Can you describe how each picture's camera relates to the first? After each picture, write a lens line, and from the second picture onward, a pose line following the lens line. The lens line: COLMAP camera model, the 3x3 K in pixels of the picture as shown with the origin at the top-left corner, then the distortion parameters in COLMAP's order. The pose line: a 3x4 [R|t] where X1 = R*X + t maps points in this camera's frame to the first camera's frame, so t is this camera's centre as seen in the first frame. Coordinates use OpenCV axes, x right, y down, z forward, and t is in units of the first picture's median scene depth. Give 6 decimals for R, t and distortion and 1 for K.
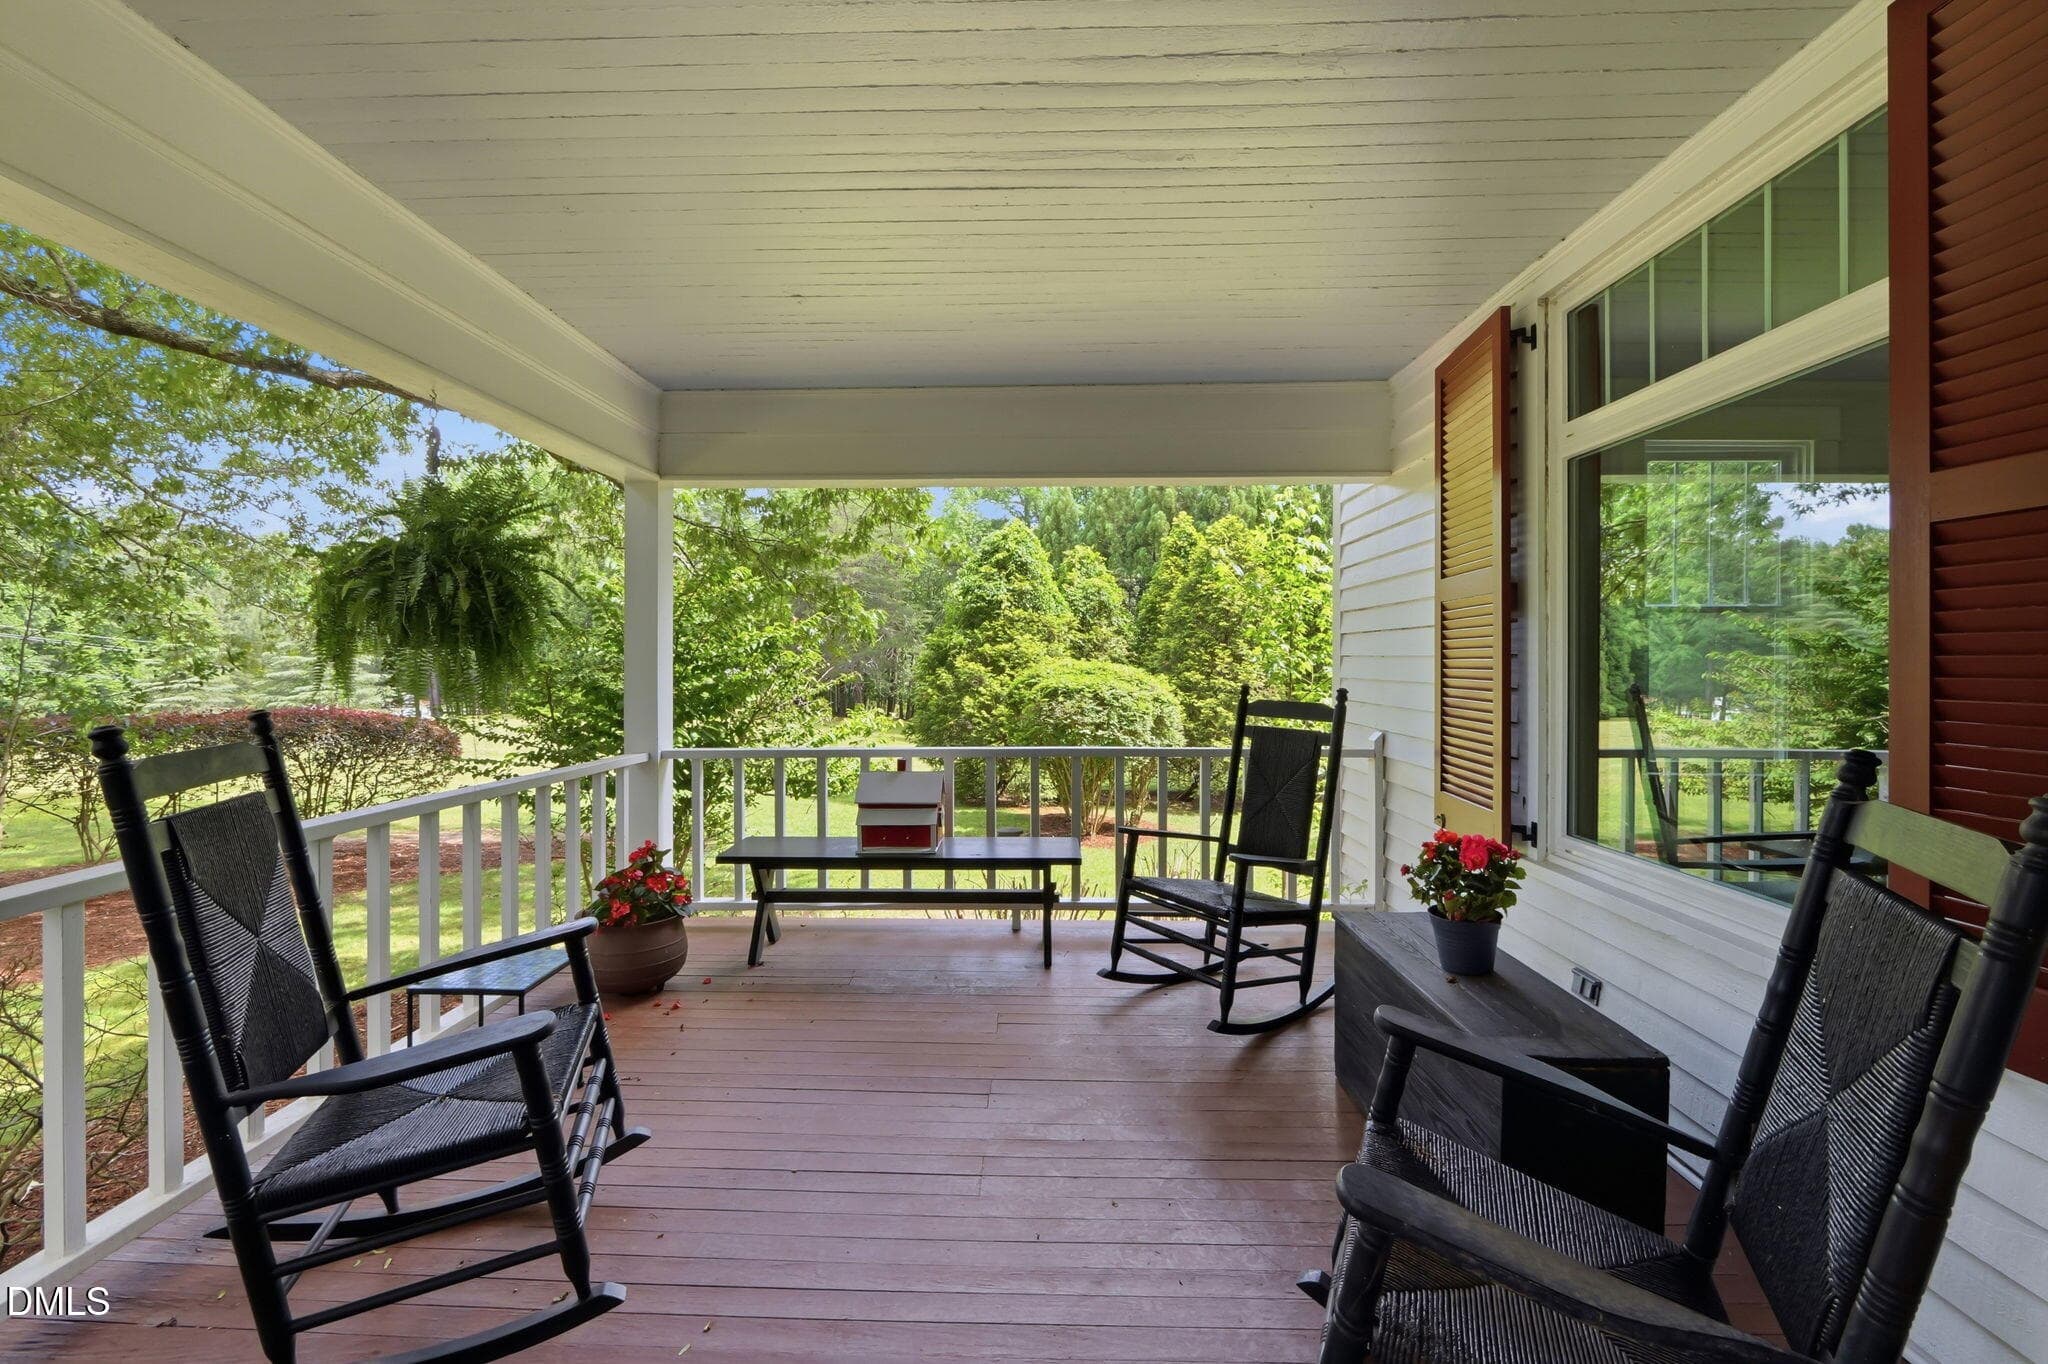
lens RADIAL K [[882.8, 0, 1024.4], [0, 882.8, 662.4], [0, 0, 1]] dist [-0.000538, 0.000055]
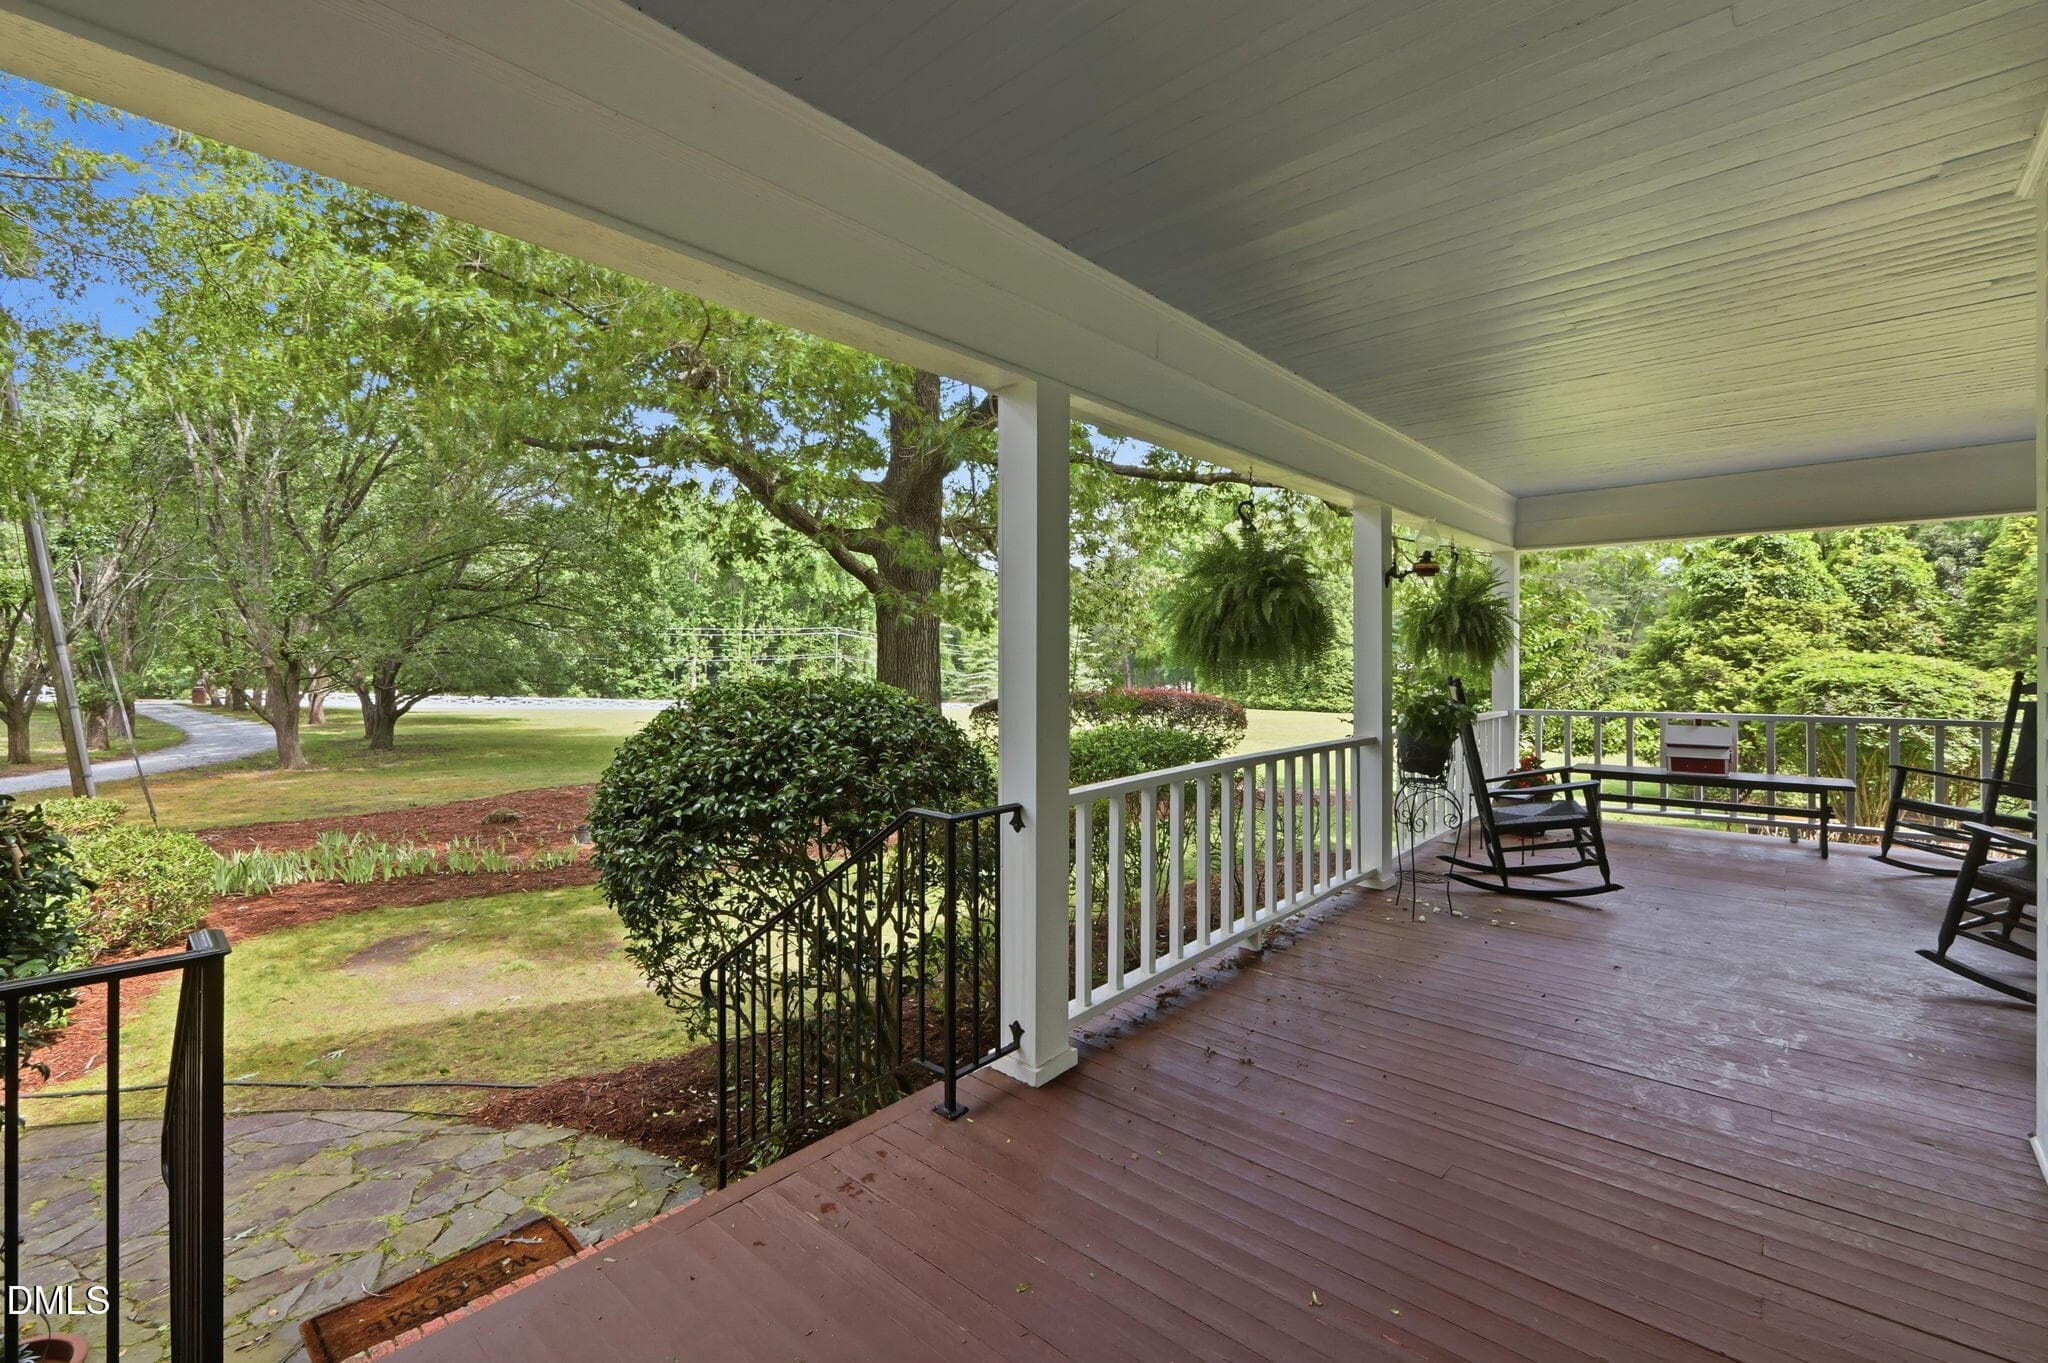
lens RADIAL K [[882.8, 0, 1024.4], [0, 882.8, 661.9], [0, 0, 1]] dist [-0.000538, 0.000055]
pose [[0.765498, -0.003058, -0.643431, -0.009422], [0.006336, 0.999976, 0.002786, -0.000532], [0.643408, -0.006210, 0.765499, -0.195778]]
